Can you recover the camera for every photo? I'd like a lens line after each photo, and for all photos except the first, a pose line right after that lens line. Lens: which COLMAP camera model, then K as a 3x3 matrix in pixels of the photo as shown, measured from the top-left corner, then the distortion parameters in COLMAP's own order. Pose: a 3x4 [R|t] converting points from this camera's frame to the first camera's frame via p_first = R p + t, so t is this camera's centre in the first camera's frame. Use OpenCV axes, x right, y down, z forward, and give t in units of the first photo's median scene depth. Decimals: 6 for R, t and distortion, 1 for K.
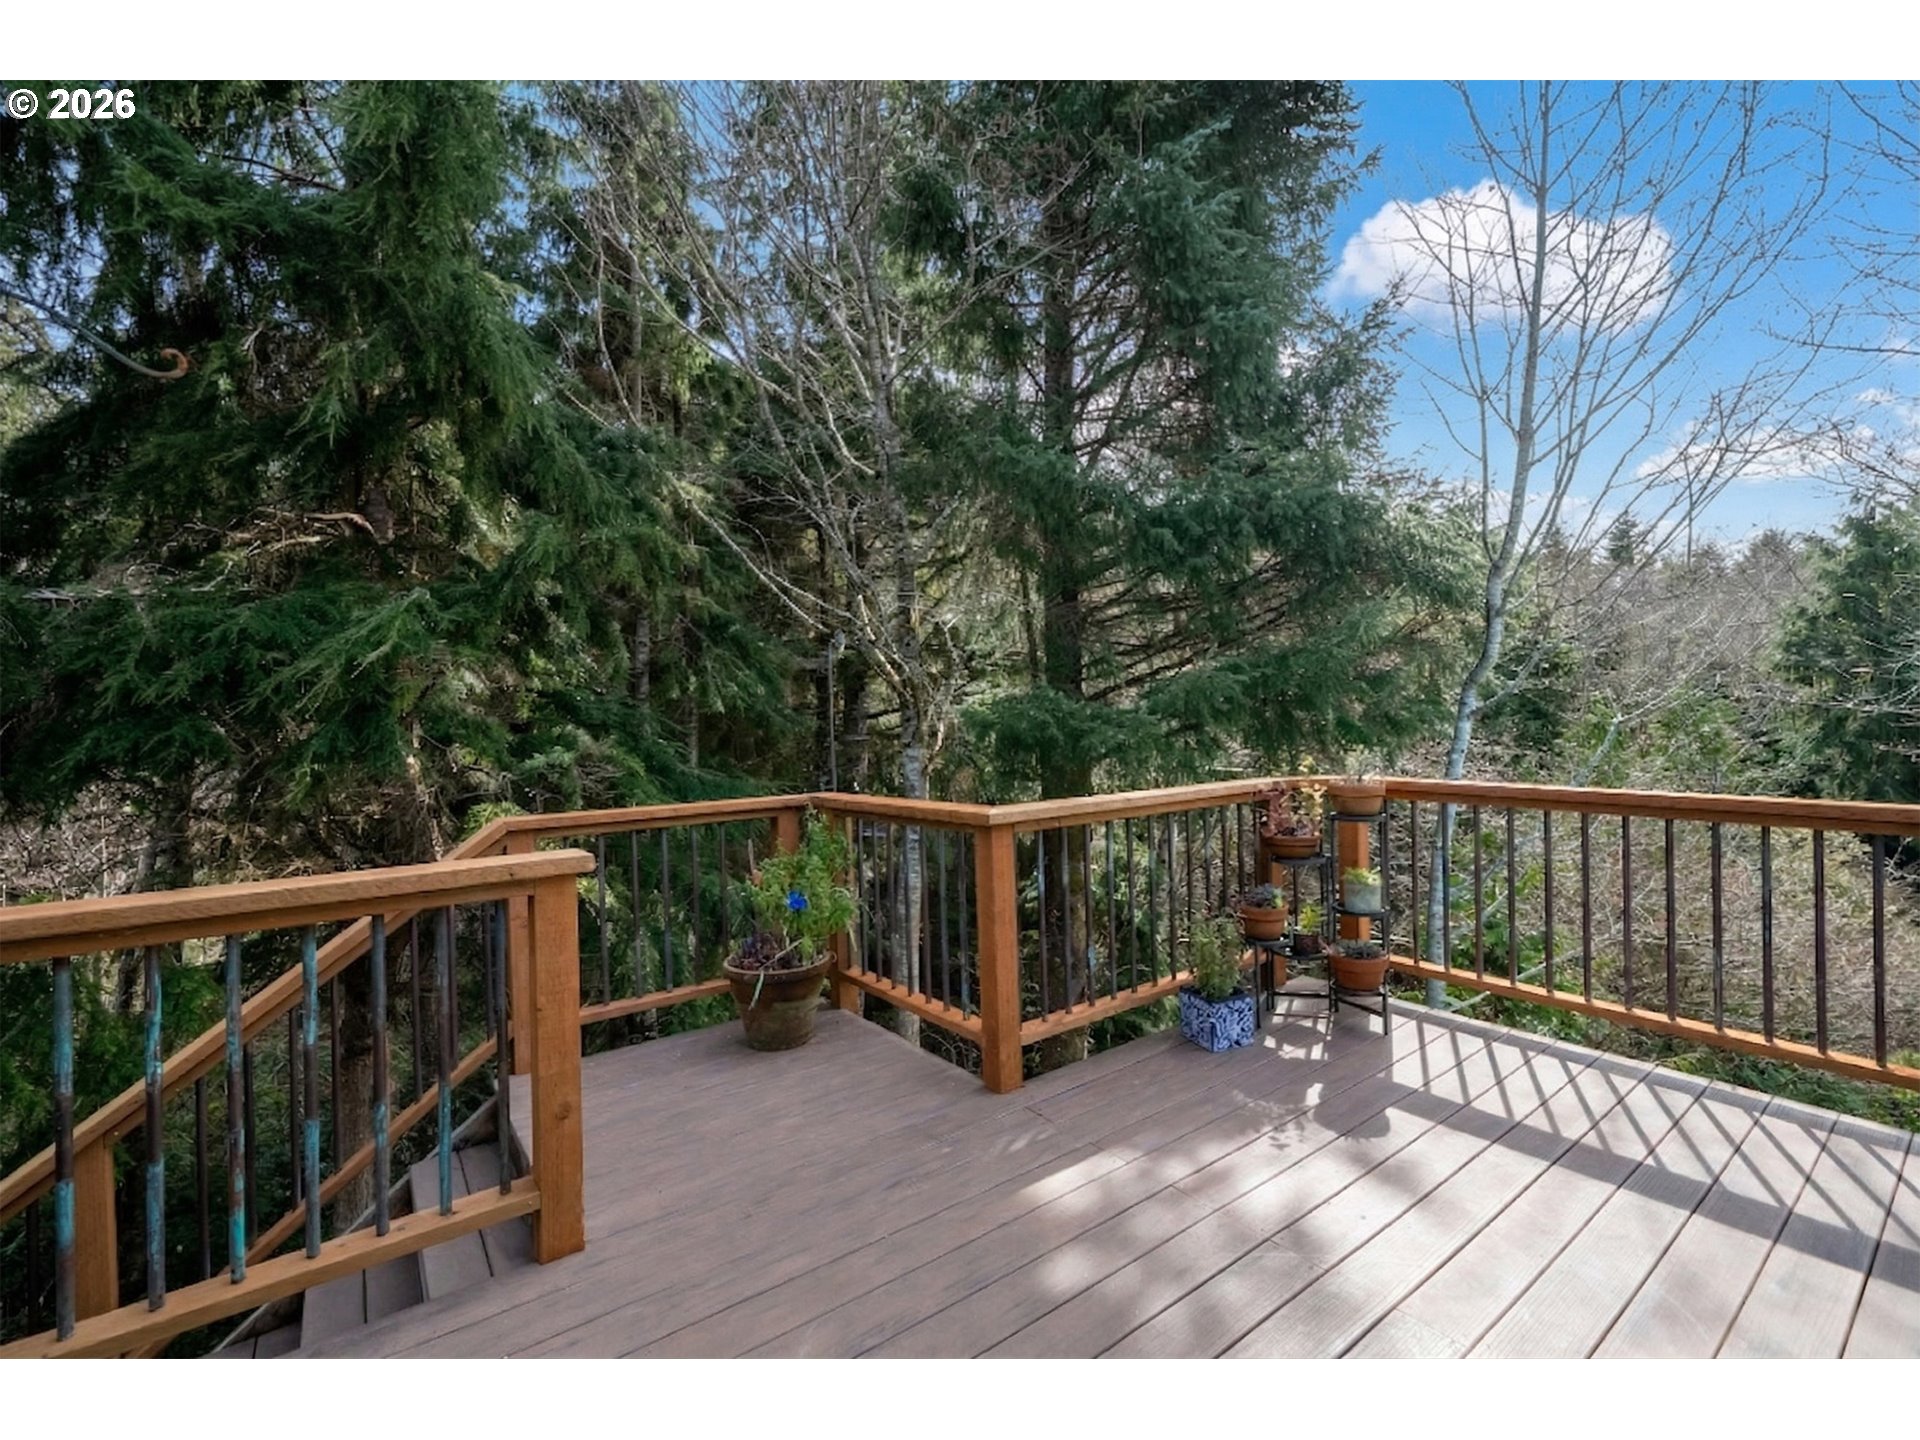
lens RADIAL K [[830.9, 0, 963.1], [0, 830.9, 729.1], [0, 0, 1]] dist [0.001341, 0.000555]
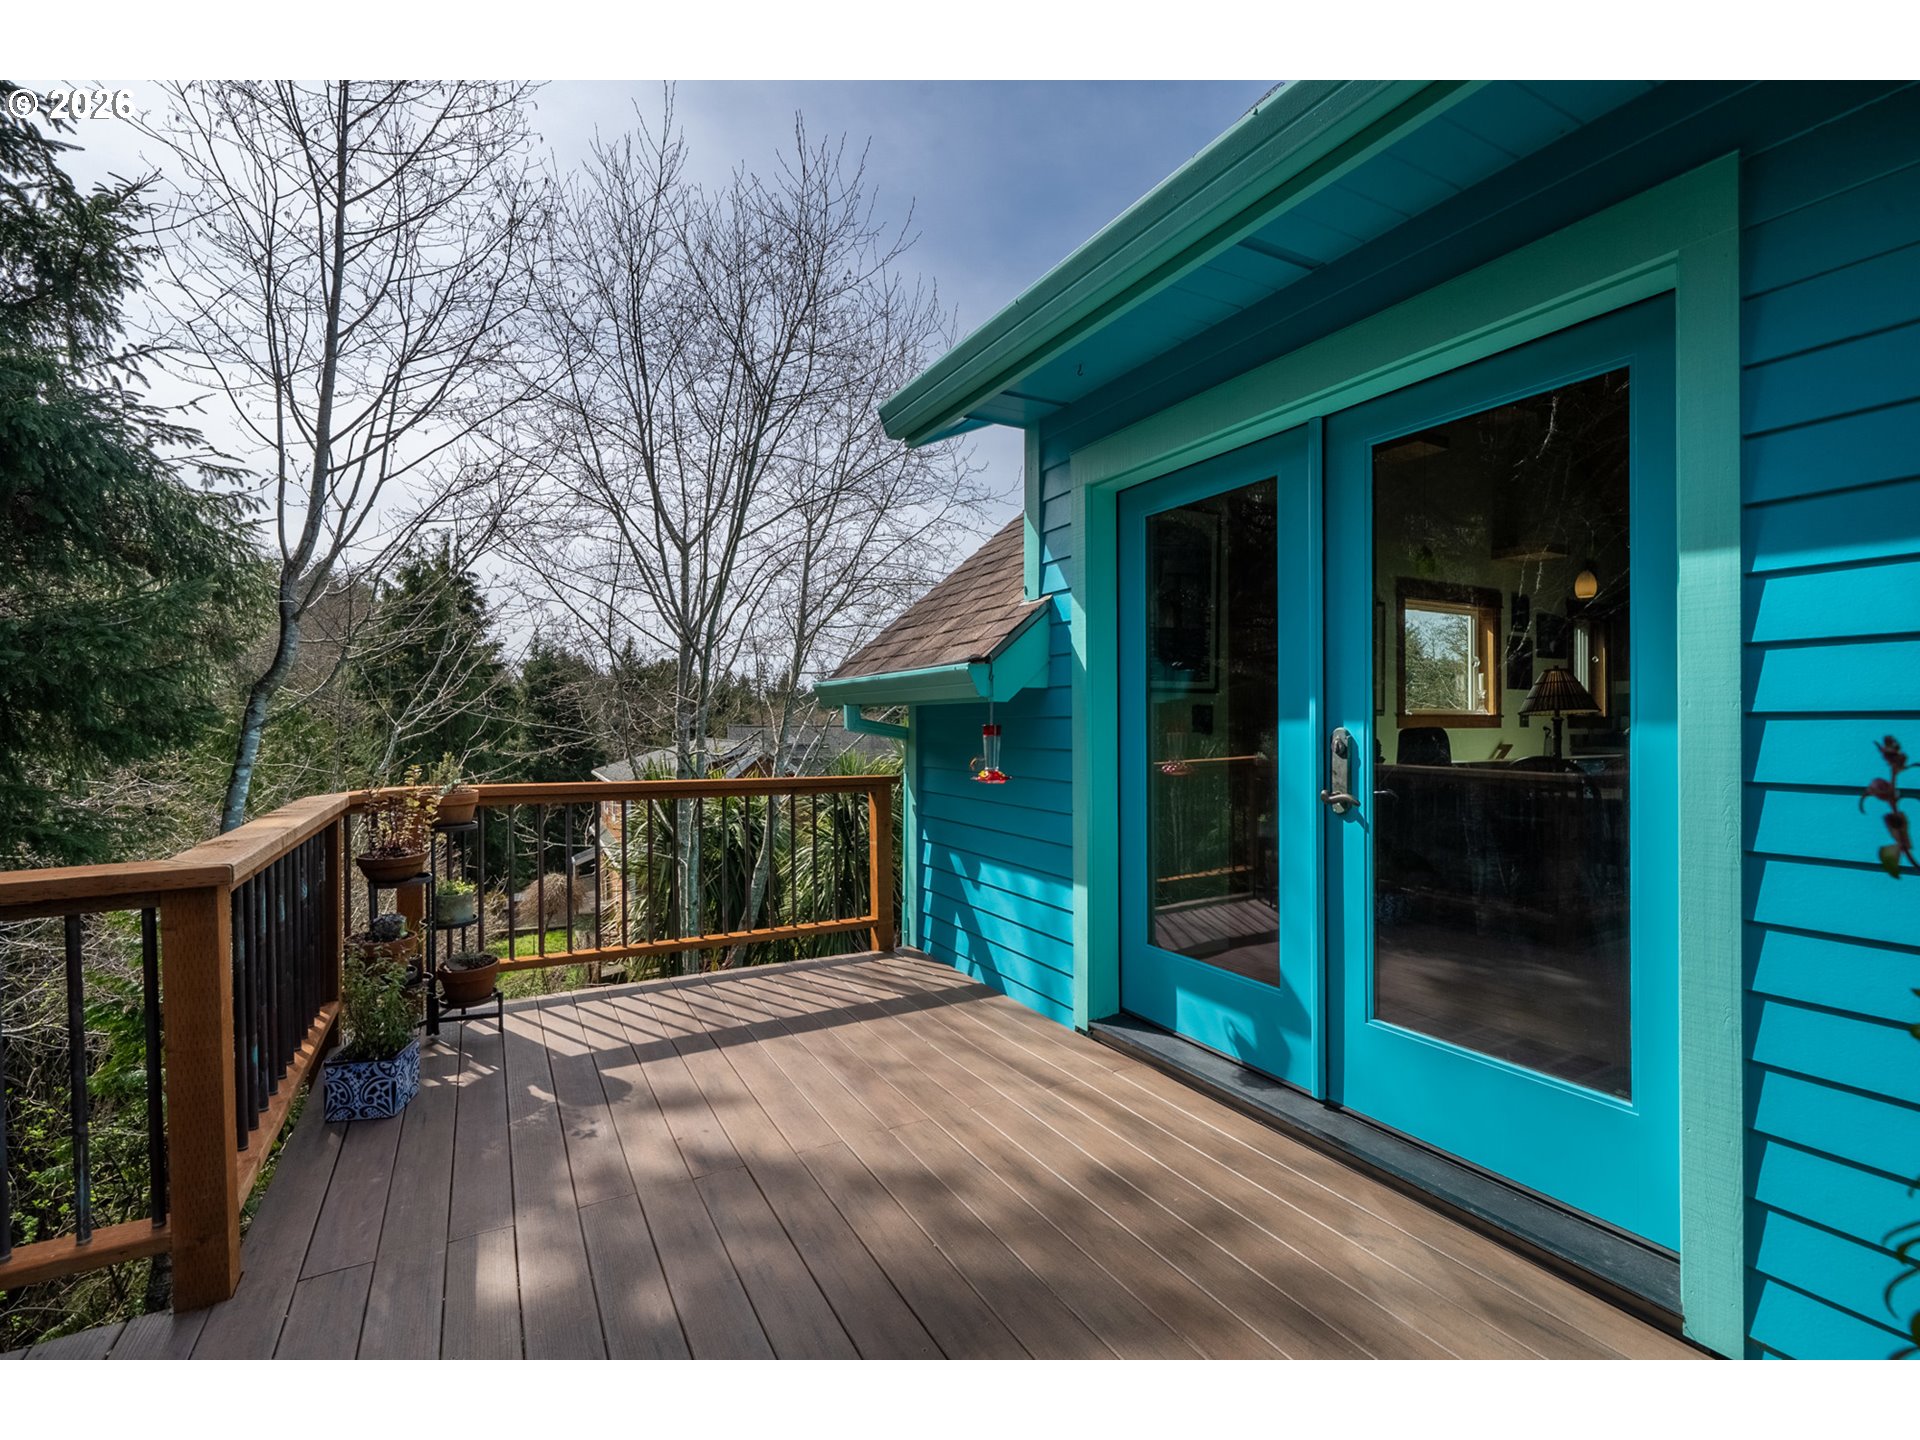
lens RADIAL K [[830.9, 0, 963.1], [0, 830.9, 729.1], [0, 0, 1]] dist [0.001341, 0.000555]
pose [[0.127311, 0.005625, 0.991847, -0.557280], [0.009322, 0.999933, -0.006867, 0.007138], [-0.991819, 0.010120, 0.127250, 0.381715]]
